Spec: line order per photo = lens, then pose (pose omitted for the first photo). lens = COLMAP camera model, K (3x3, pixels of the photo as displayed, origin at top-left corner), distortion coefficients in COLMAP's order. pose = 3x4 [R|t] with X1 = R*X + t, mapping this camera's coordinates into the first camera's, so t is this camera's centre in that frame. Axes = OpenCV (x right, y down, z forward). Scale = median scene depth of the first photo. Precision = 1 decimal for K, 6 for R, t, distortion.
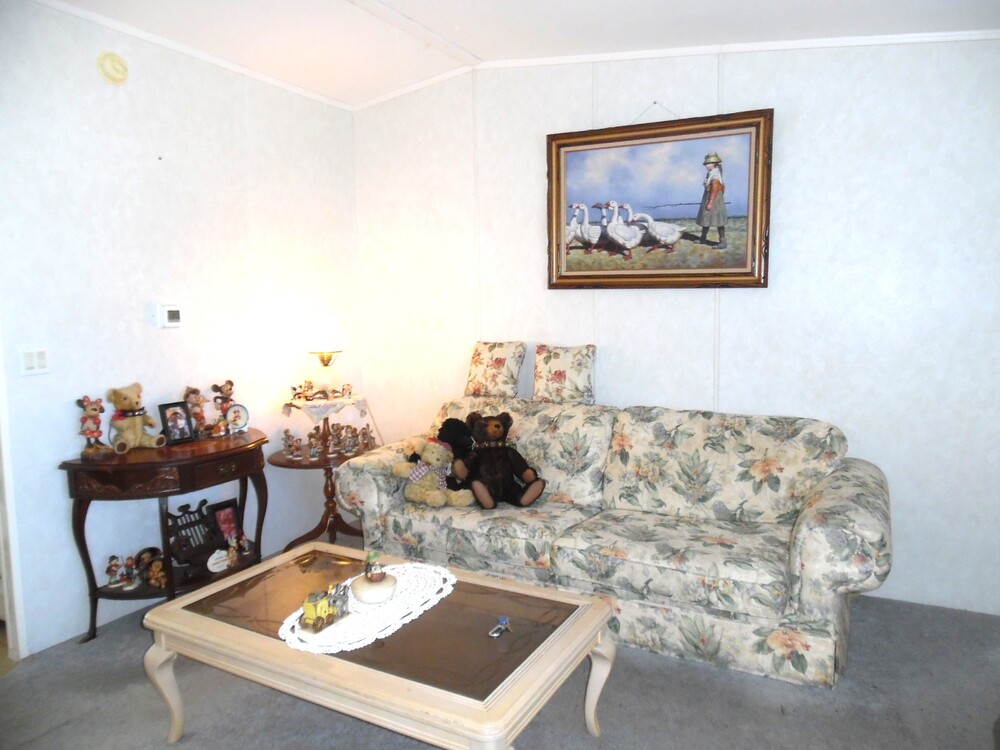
lens RADIAL K [[706.1, 0, 499.7], [0, 706.1, 371.5], [0, 0, 1]] dist [0.000601, 0.001390]
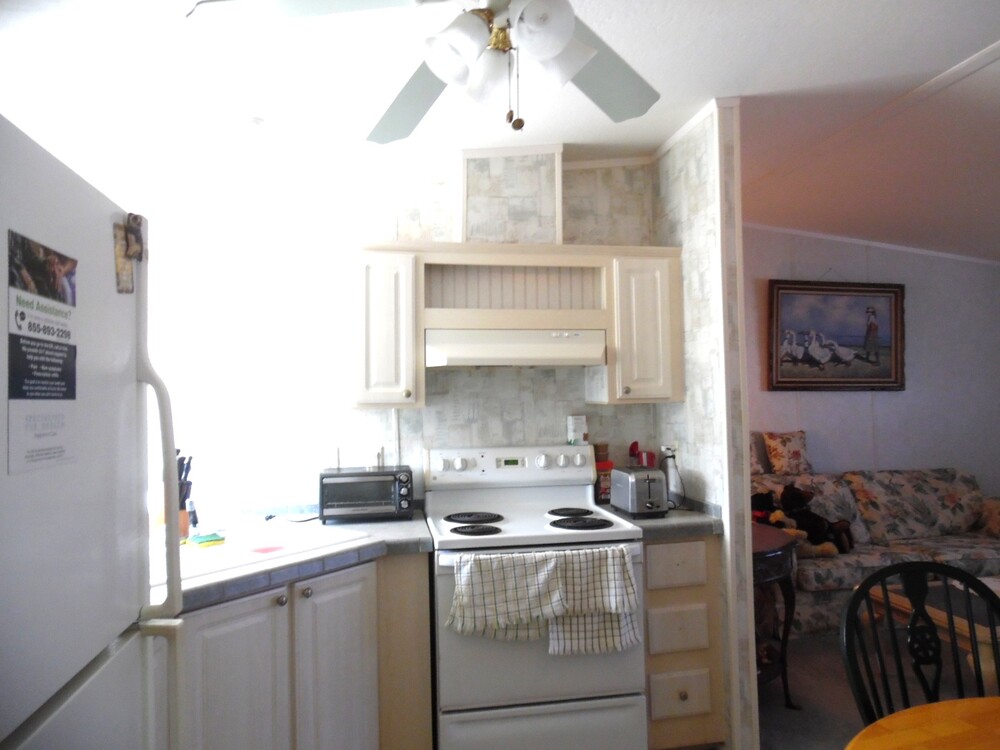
lens RADIAL K [[708.3, 0, 499.0], [0, 708.3, 379.8], [0, 0, 1]] dist [-0.000013, 0.001097]
pose [[0.765143, 0.017524, 0.643622, -1.281871], [0.071925, 0.991047, -0.112489, -0.025175], [-0.639831, 0.132362, 0.757032, 0.334240]]
